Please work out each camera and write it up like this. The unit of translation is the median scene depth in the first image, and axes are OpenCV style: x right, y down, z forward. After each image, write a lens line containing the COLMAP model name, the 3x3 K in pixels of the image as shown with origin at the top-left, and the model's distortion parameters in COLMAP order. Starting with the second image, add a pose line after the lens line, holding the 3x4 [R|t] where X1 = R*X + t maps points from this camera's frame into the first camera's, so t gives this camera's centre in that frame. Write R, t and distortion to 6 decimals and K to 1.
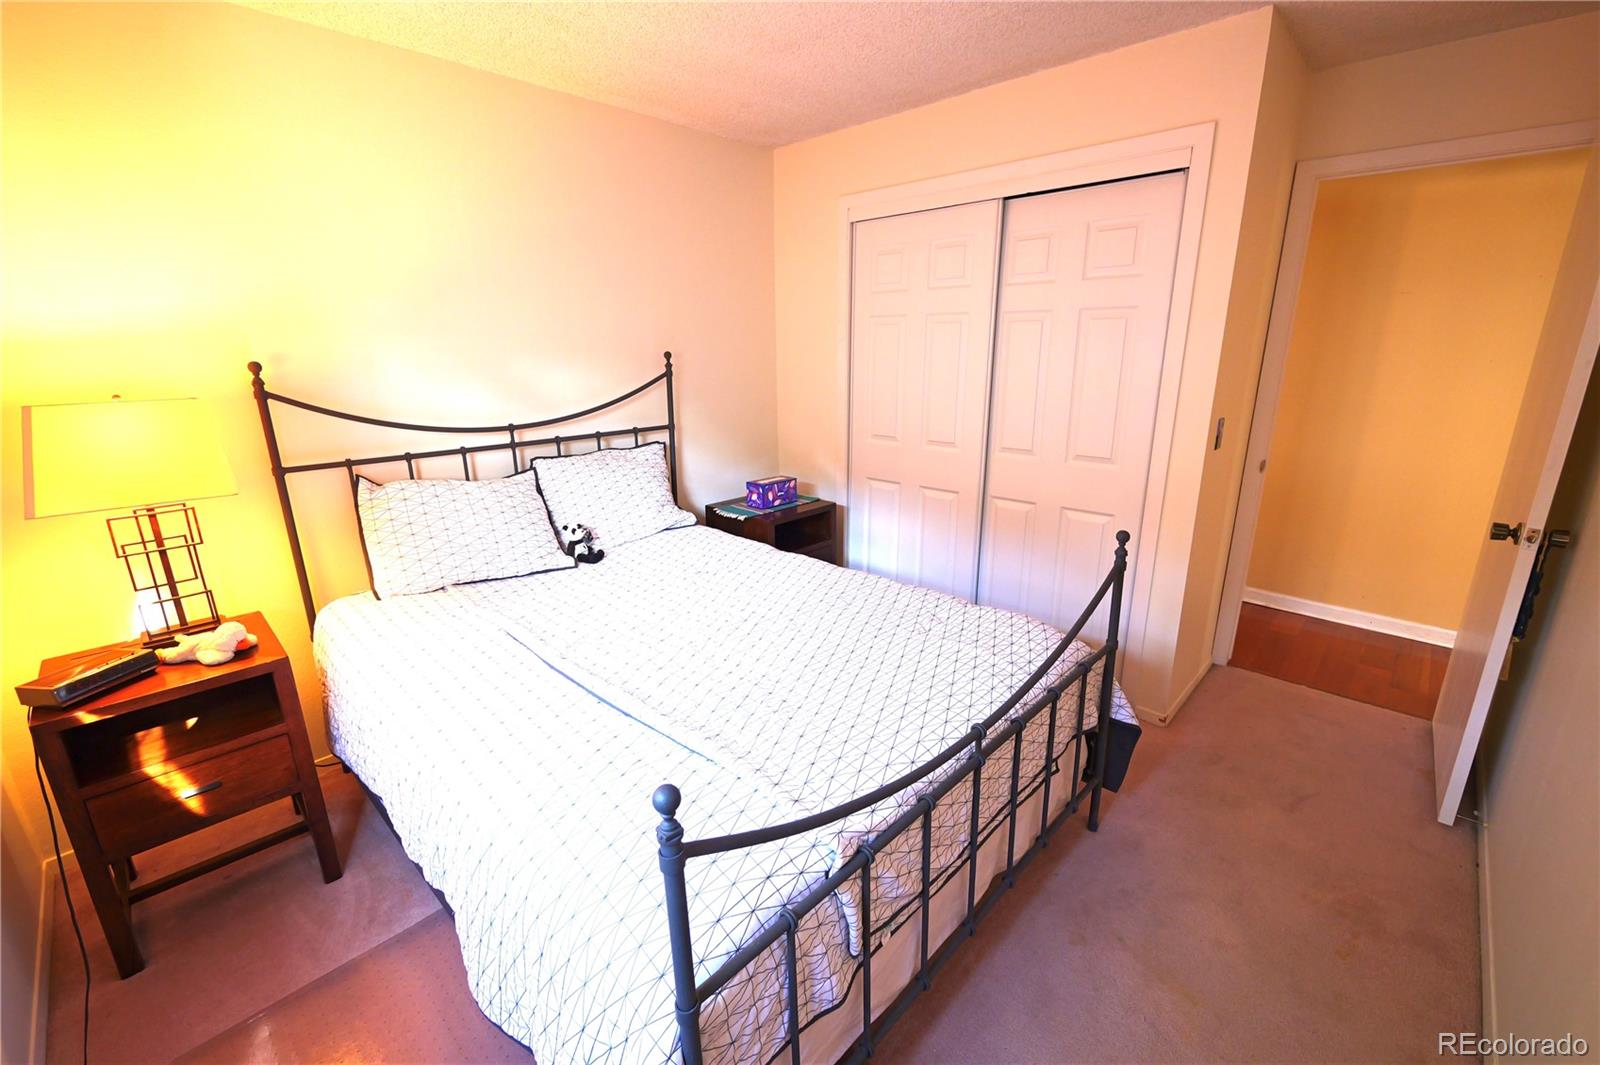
lens RADIAL K [[664.2, 0, 799.3], [0, 664.2, 529.7], [0, 0, 1]] dist [-0.007027, 0.000559]
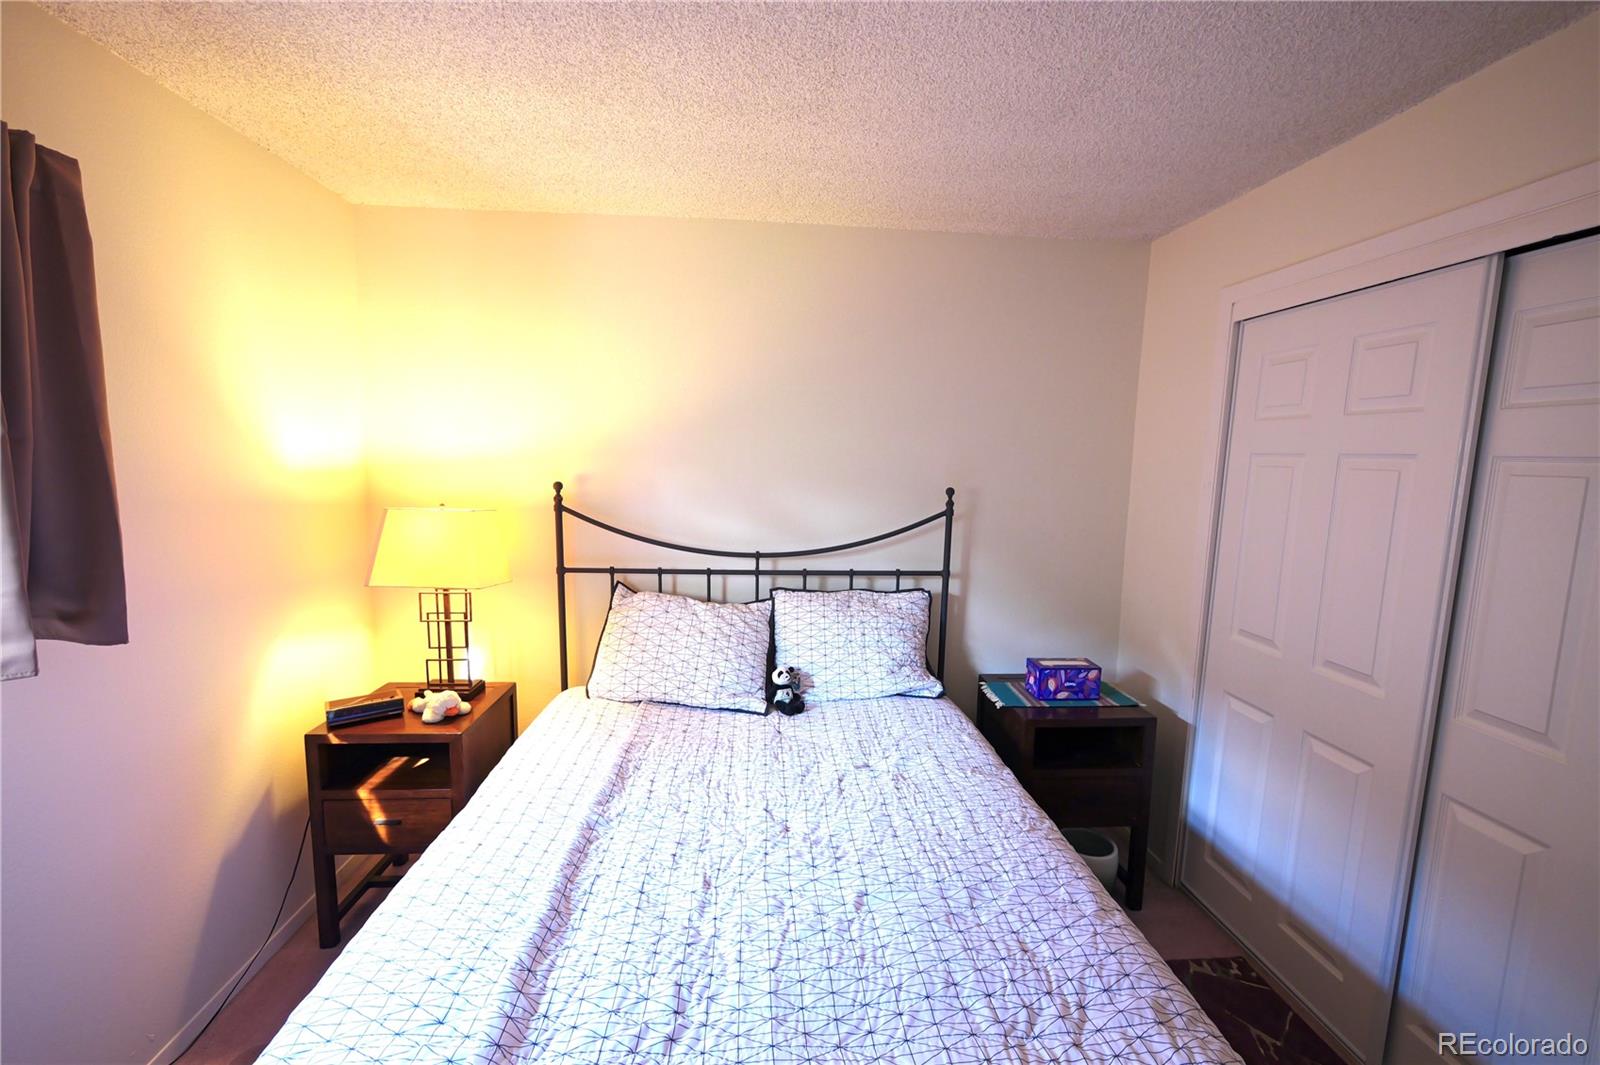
lens RADIAL K [[664.2, 0, 800.9], [0, 664.2, 534.3], [0, 0, 1]] dist [-0.007027, 0.000559]
pose [[0.747840, 0.107013, -0.655197, 0.259944], [-0.207451, 0.975170, -0.077509, -0.119607], [0.630634, 0.193885, 0.751471, 0.285132]]
